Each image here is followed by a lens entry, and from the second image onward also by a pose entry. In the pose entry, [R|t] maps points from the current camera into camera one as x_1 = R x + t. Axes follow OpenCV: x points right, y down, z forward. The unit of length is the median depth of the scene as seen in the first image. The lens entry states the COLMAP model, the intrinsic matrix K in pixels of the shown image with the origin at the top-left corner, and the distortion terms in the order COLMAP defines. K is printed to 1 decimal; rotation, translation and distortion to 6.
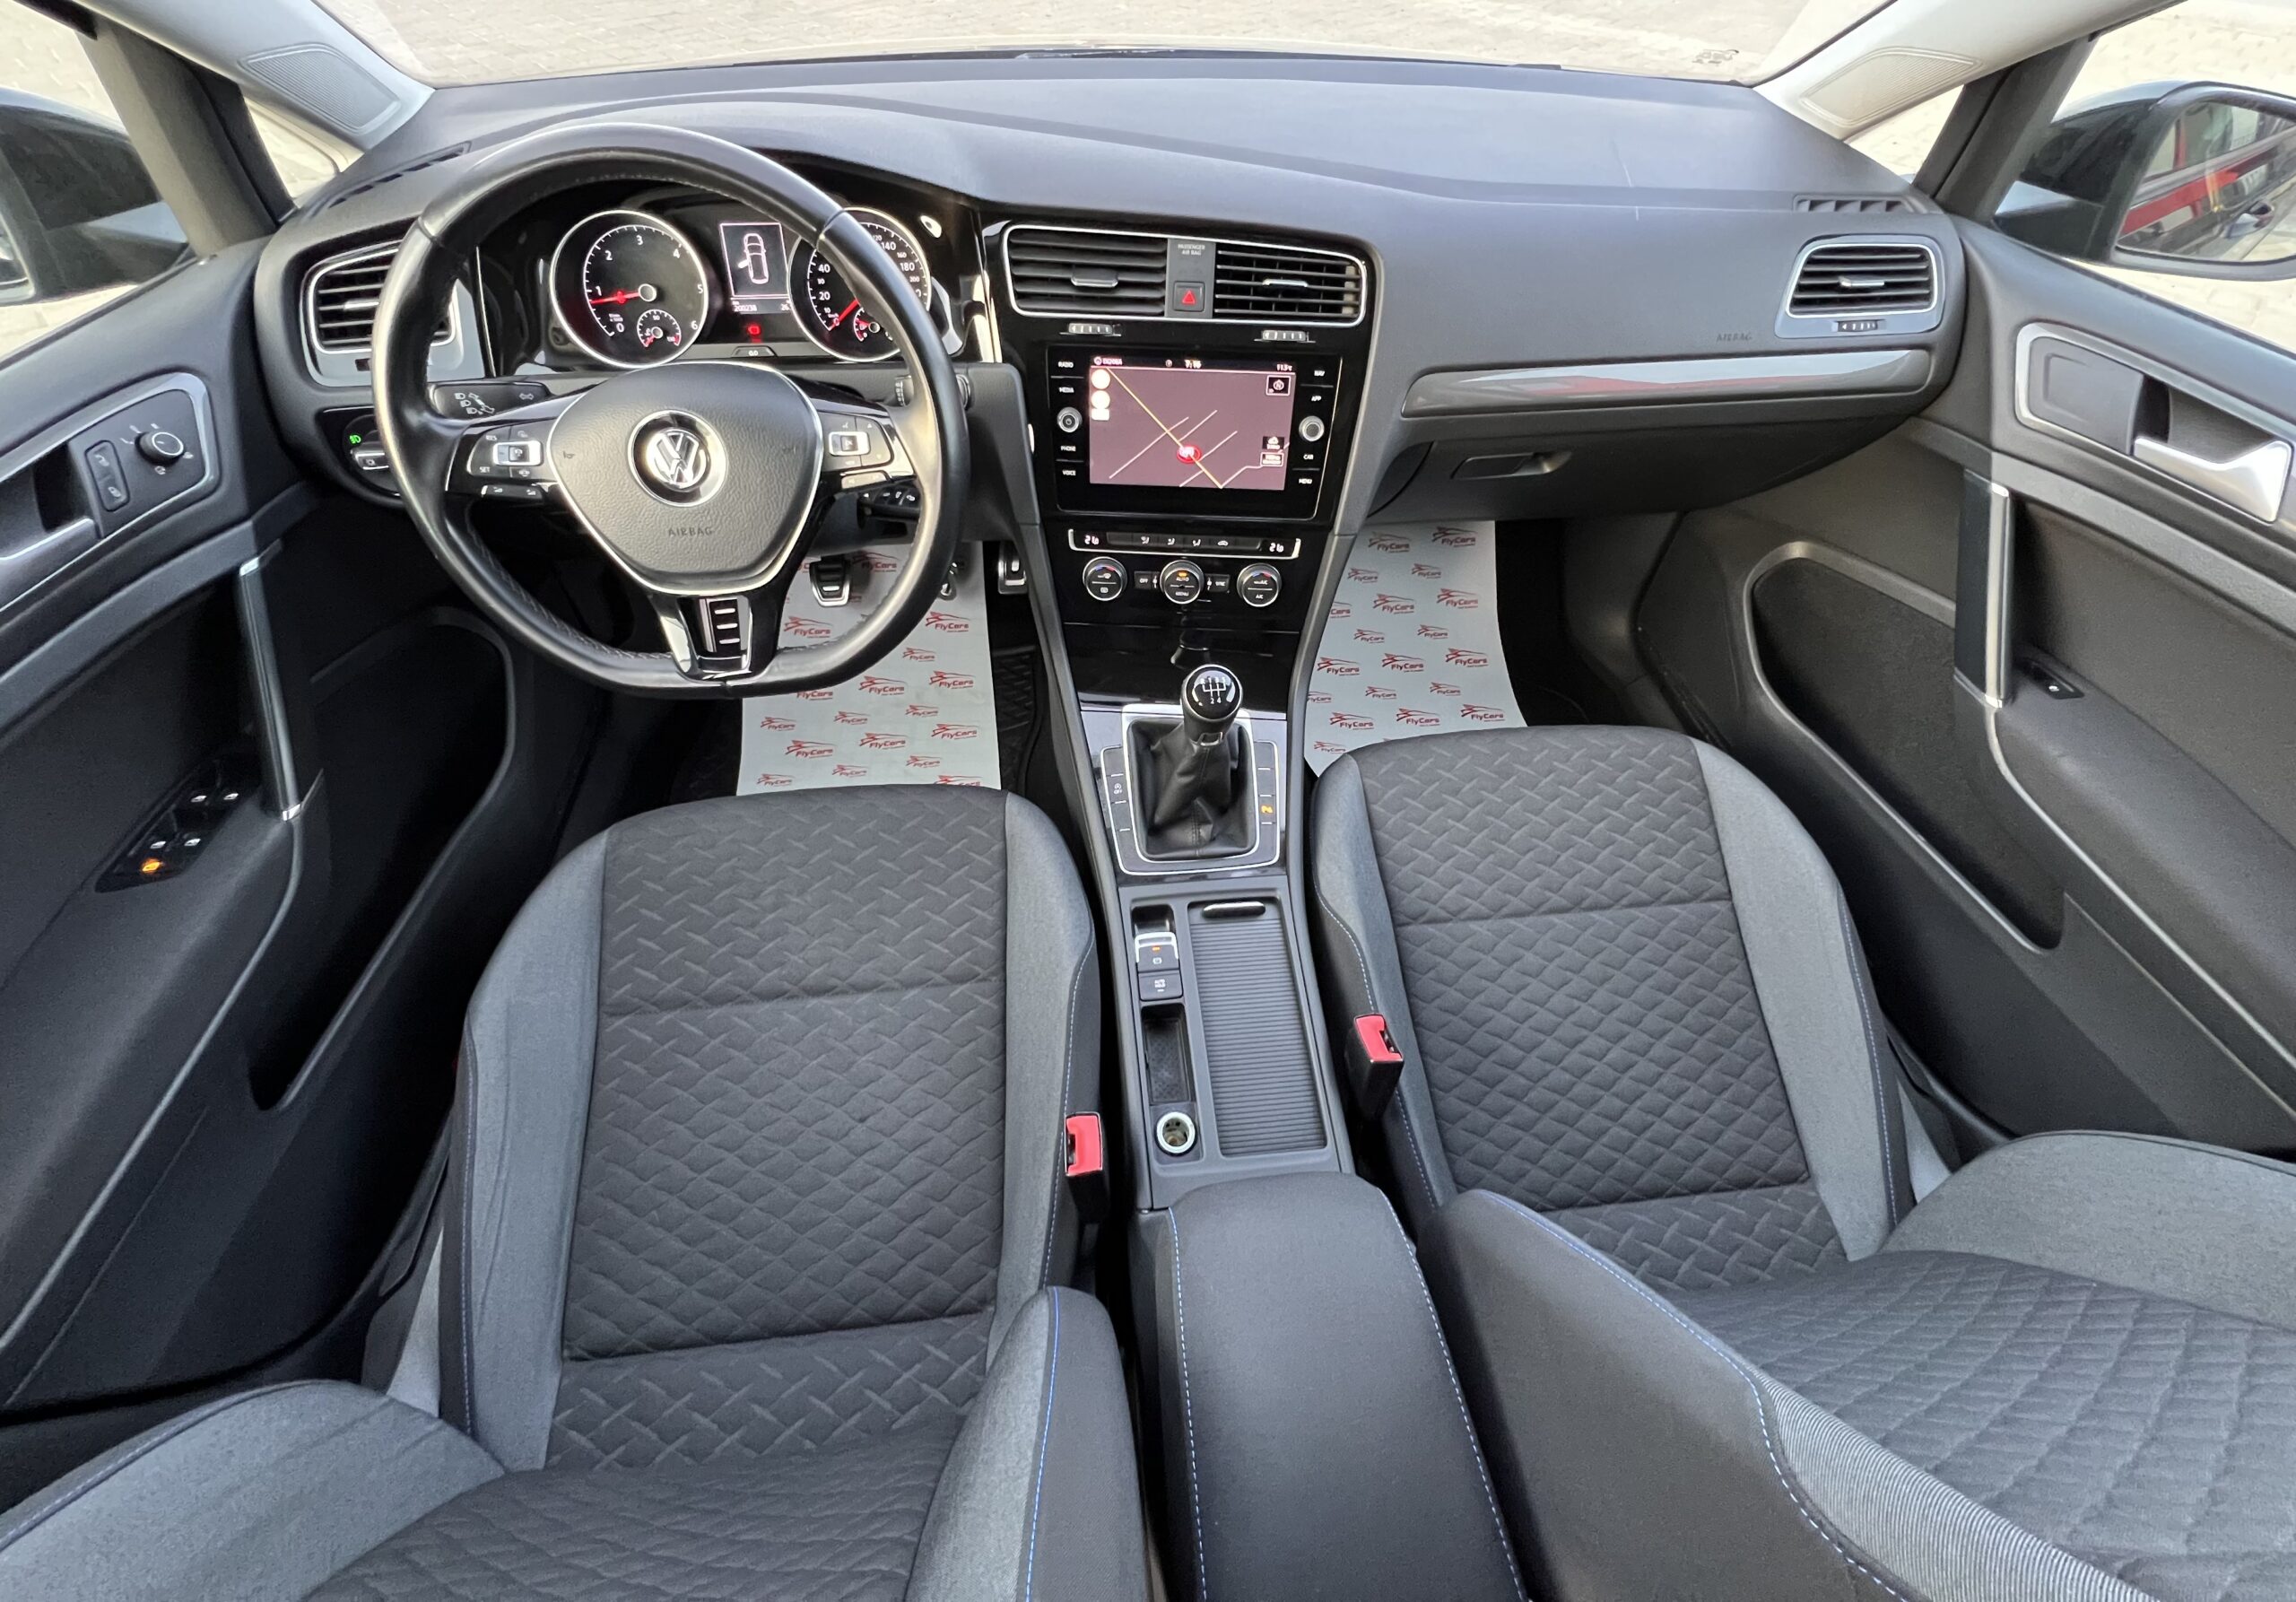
lens RADIAL K [[916.1, 0, 1141.5], [0, 916.1, 742.0], [0, 0, 1]] dist [-0.002467, -0.000087]
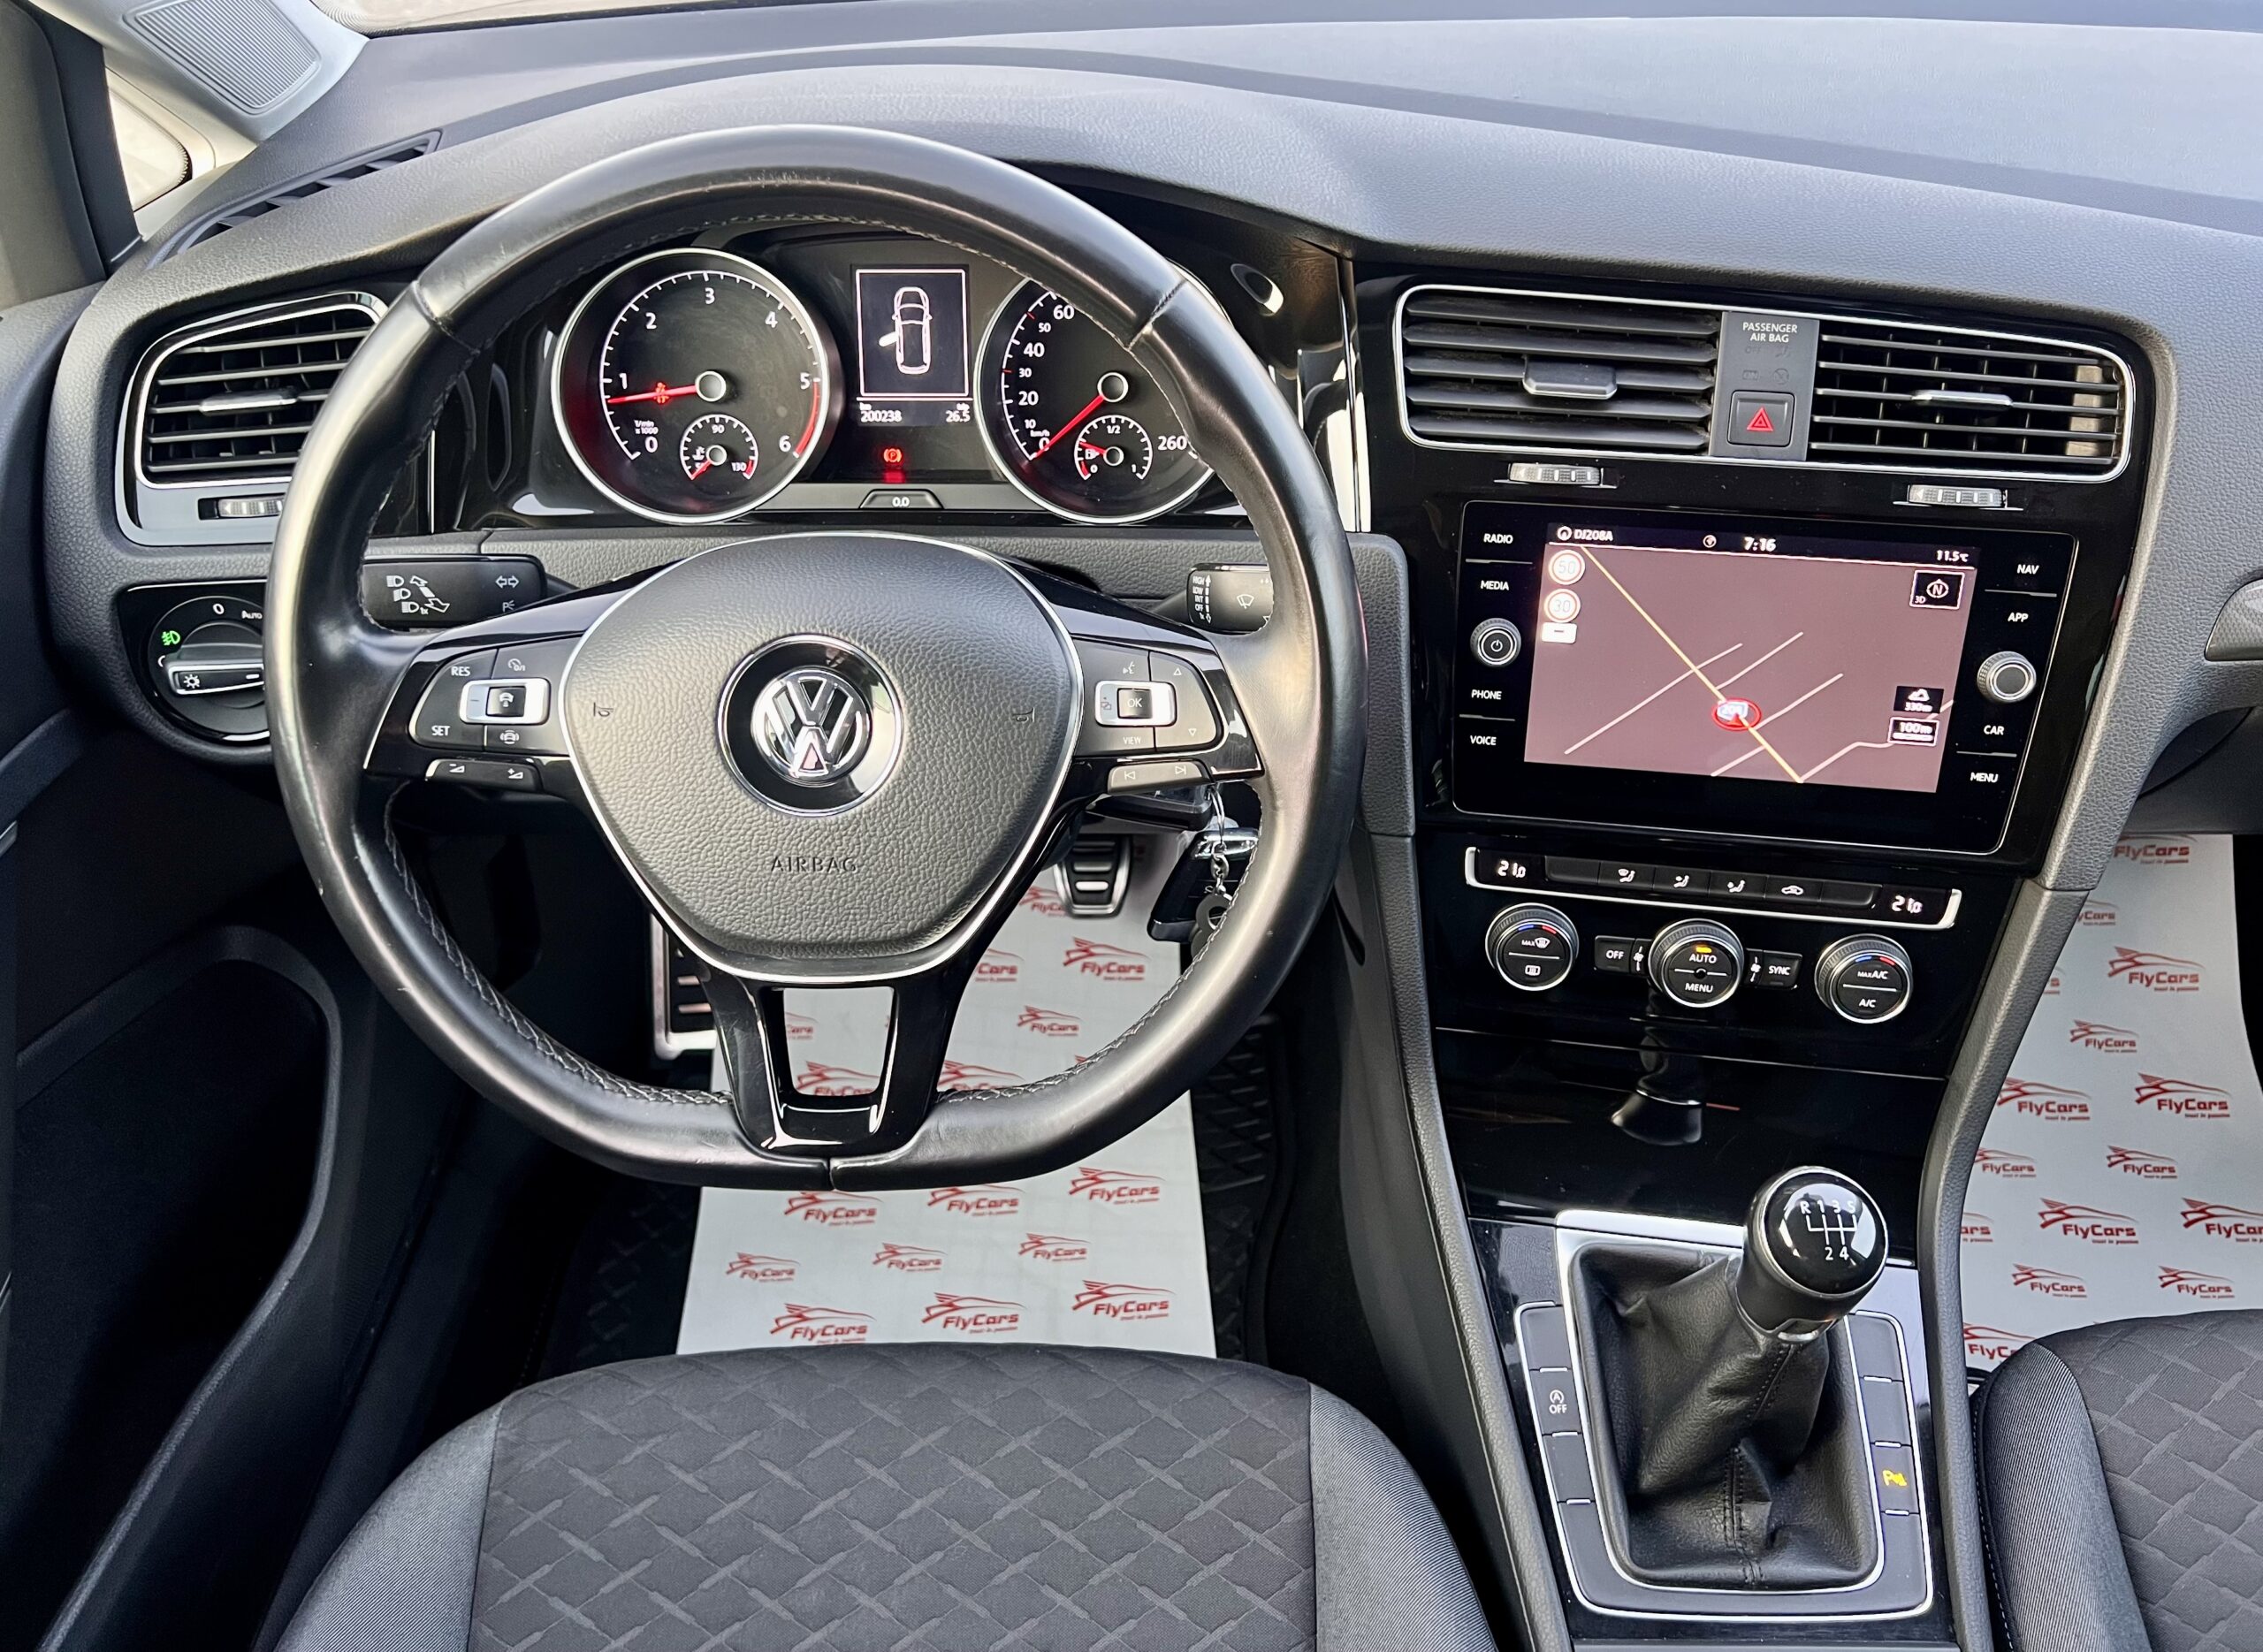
lens RADIAL K [[1713.1, 0, 1132.6], [0, 1713.1, 795.6], [0, 0, 1]] dist [0.058047, -0.087348]
pose [[0.993774, 0.044195, -0.102276, -0.178811], [-0.062376, 0.981310, -0.182043, -0.084754], [0.092319, 0.187289, 0.977957, 0.073140]]
